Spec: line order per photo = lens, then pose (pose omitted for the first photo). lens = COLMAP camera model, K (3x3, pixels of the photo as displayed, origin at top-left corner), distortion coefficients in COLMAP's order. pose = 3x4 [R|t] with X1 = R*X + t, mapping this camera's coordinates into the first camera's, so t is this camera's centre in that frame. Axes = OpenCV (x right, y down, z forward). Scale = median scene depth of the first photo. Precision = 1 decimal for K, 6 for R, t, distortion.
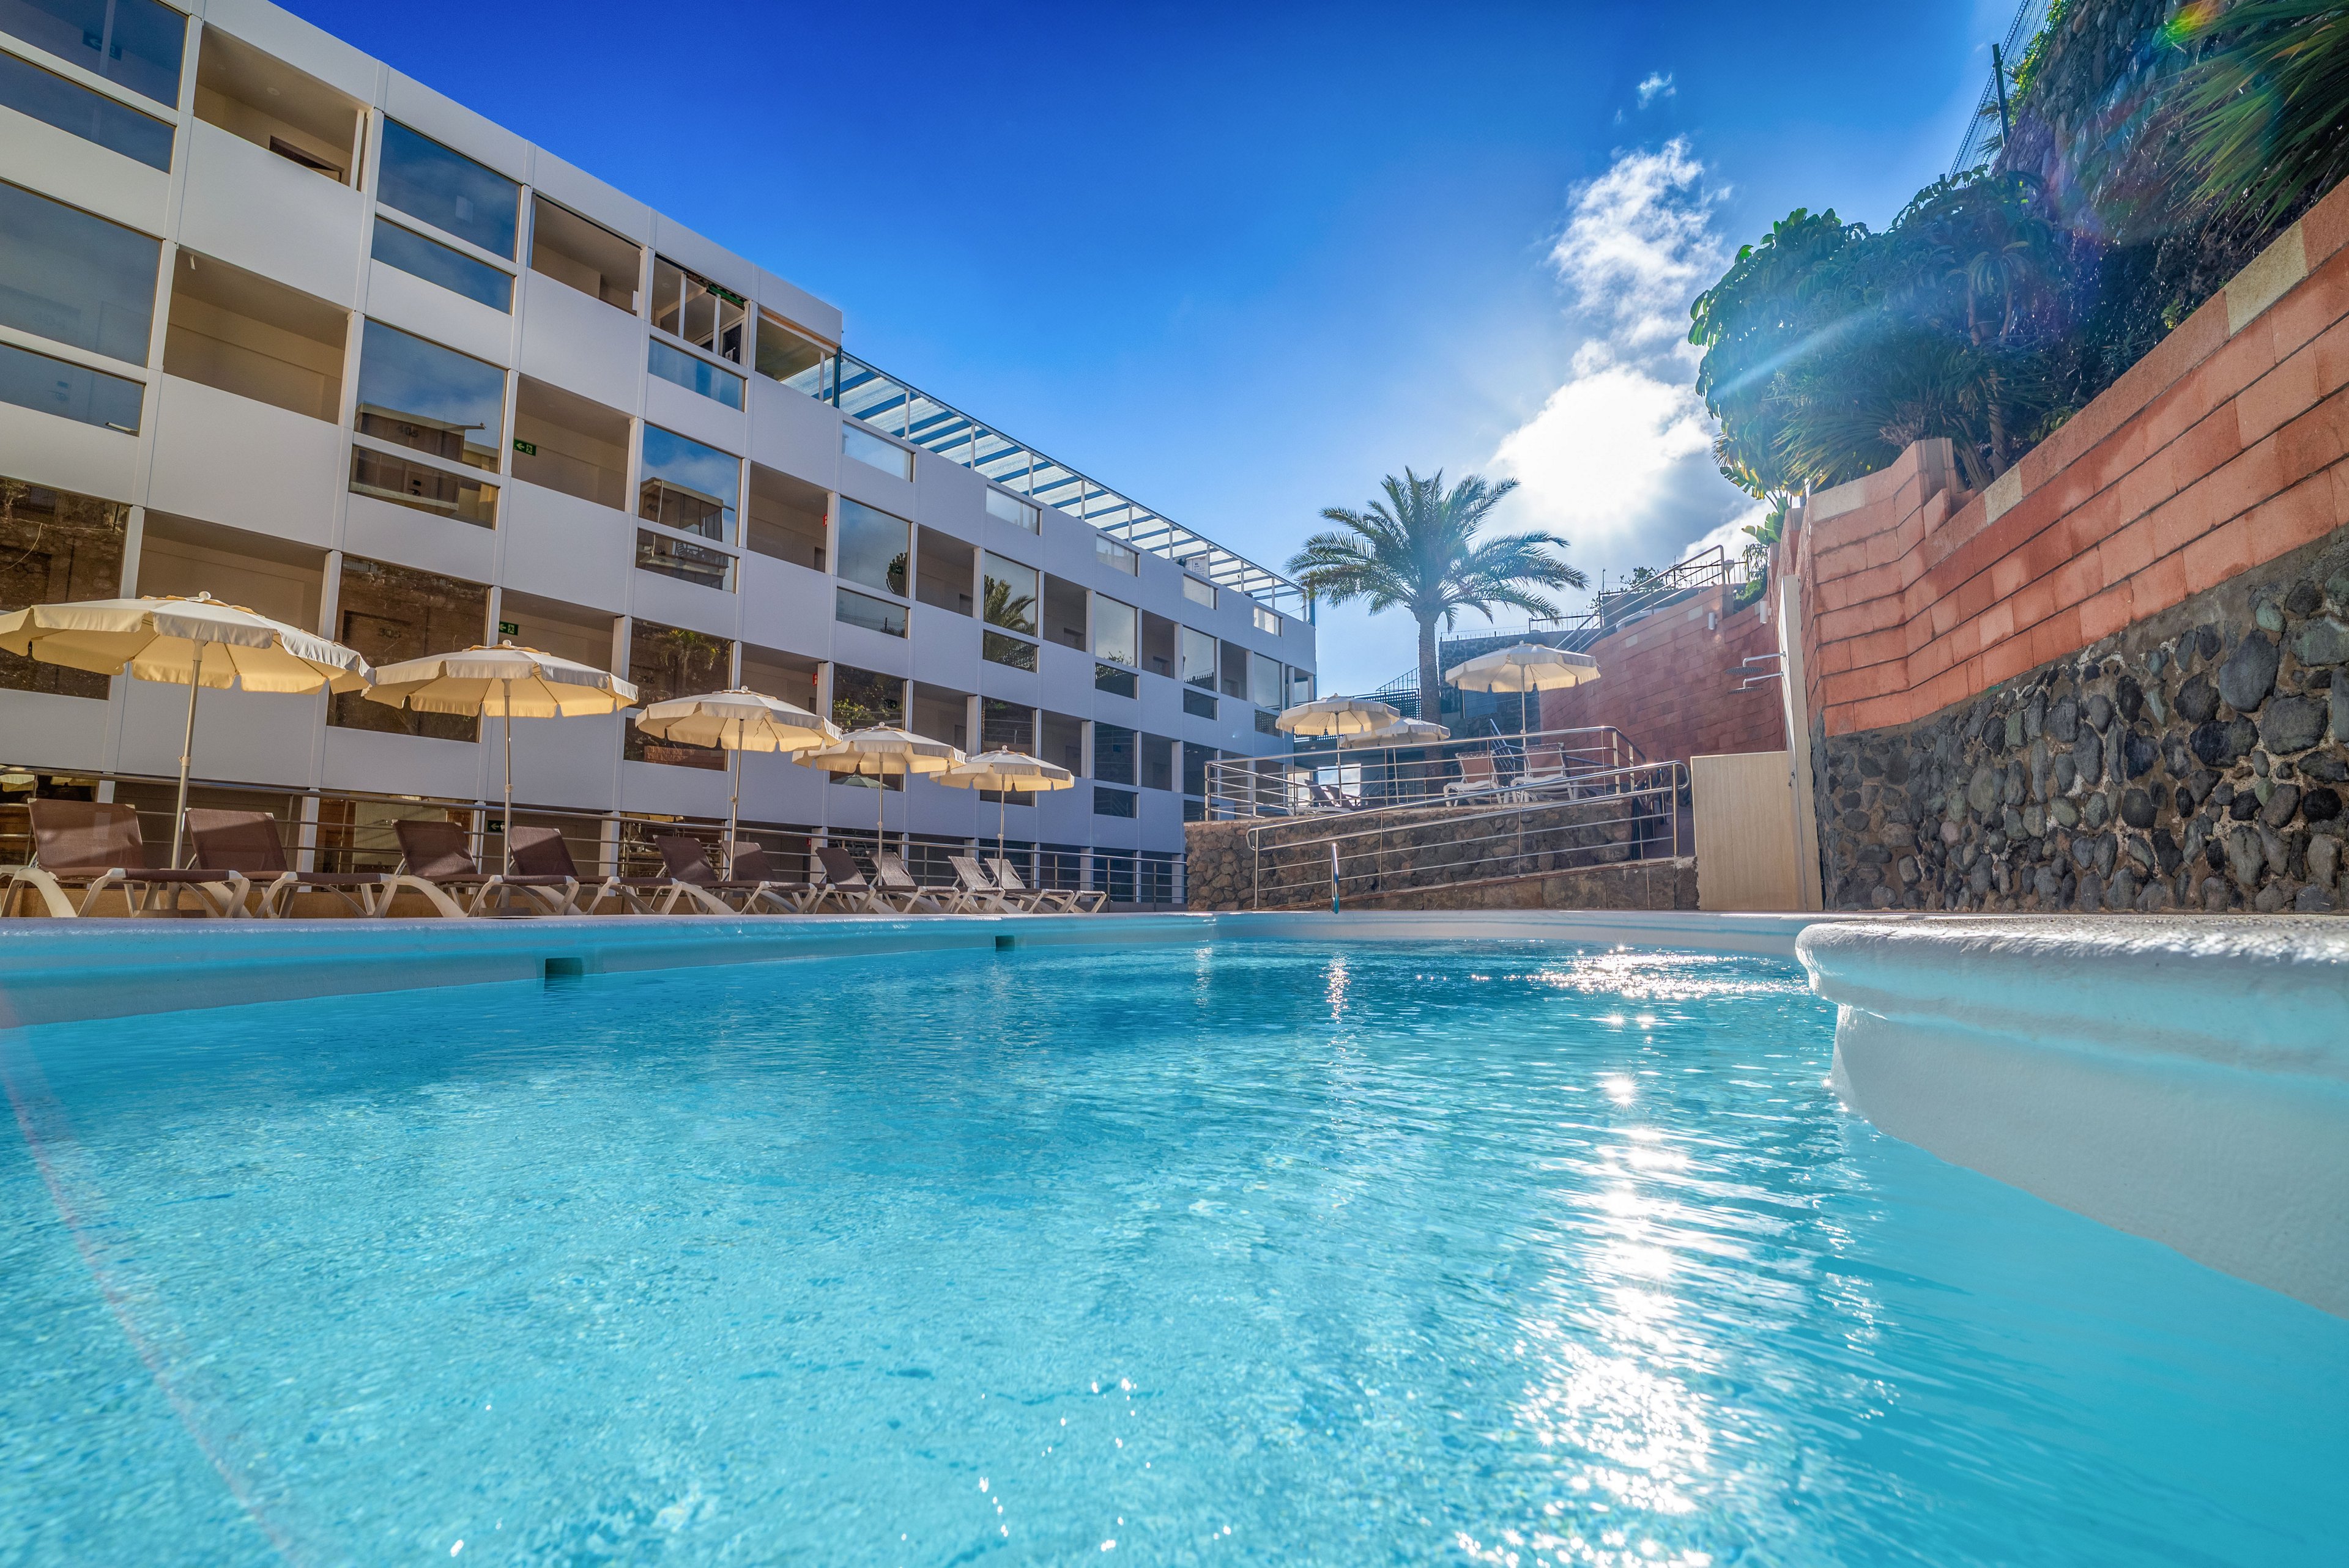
lens RADIAL K [[1065.9, 0, 1174.5], [0, 1065.9, 784.0], [0, 0, 1]] dist [-0.002639, -0.000893]
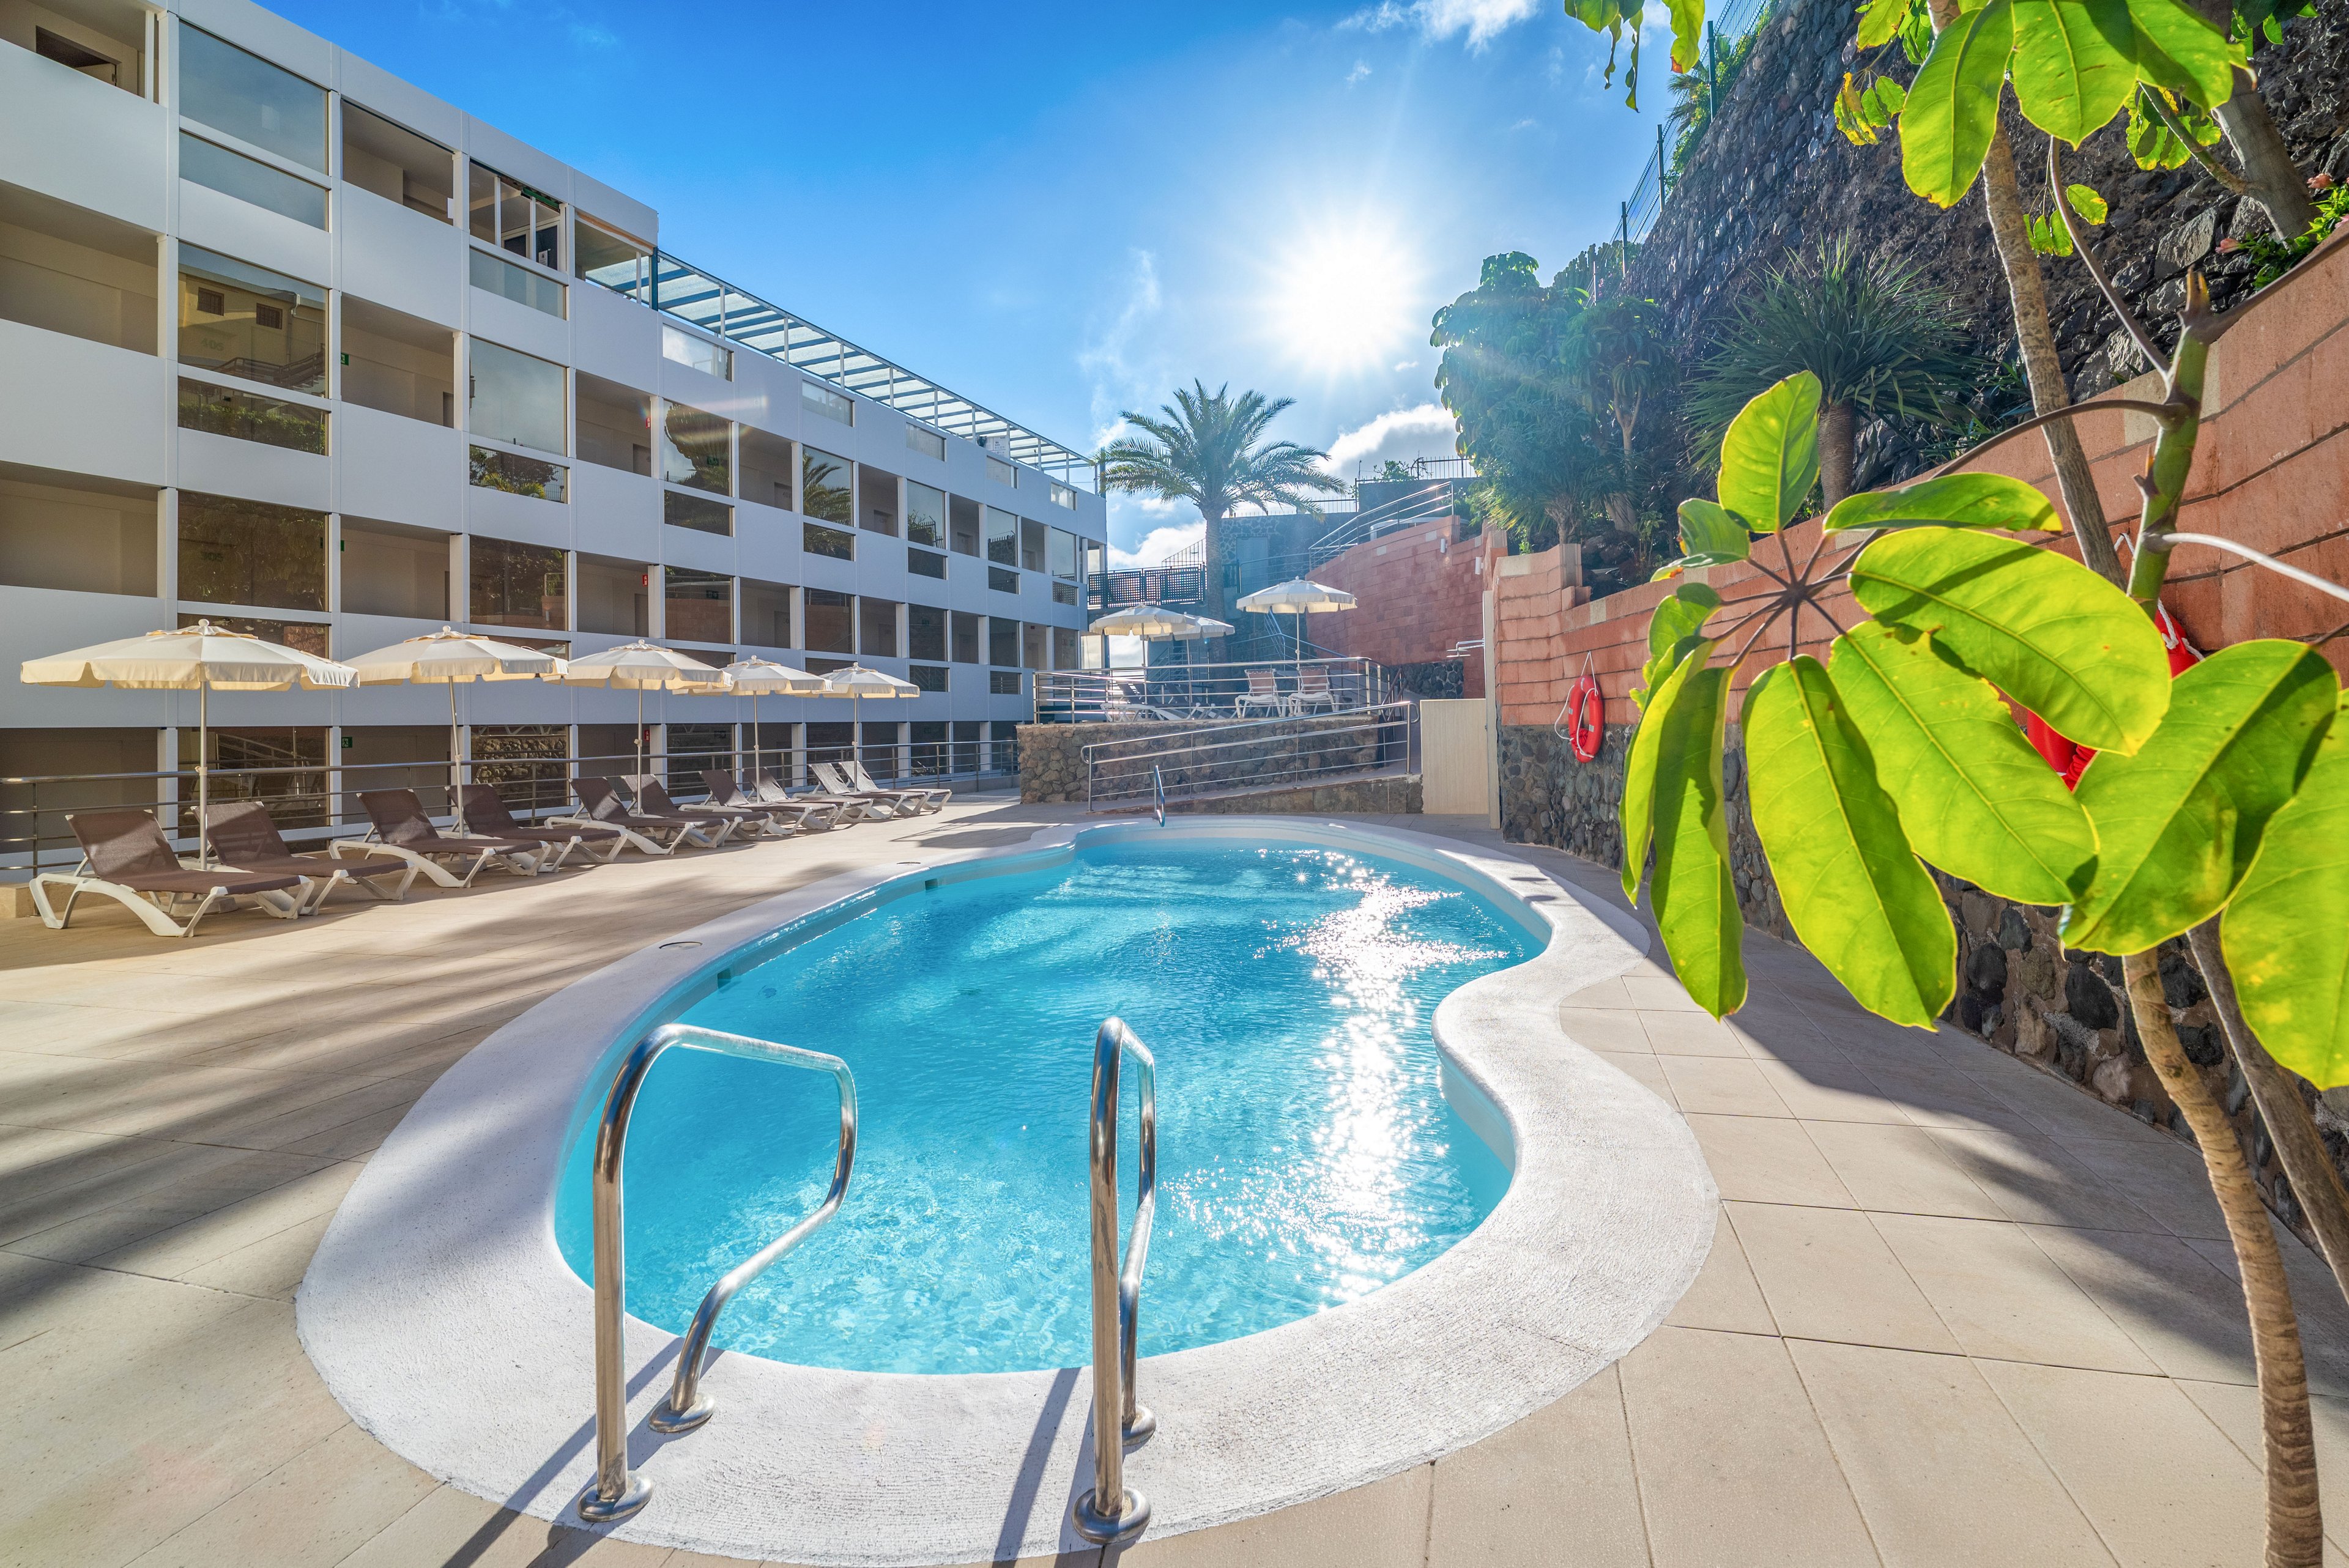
lens RADIAL K [[1060.6, 0, 1177.0], [0, 1060.6, 699.9], [0, 0, 1]] dist [0.001581, -0.000434]
pose [[0.976245, -0.012603, 0.216304, -0.058498], [-0.007346, 0.995808, 0.091176, -0.082122], [-0.216546, -0.090599, 0.972059, -0.131015]]
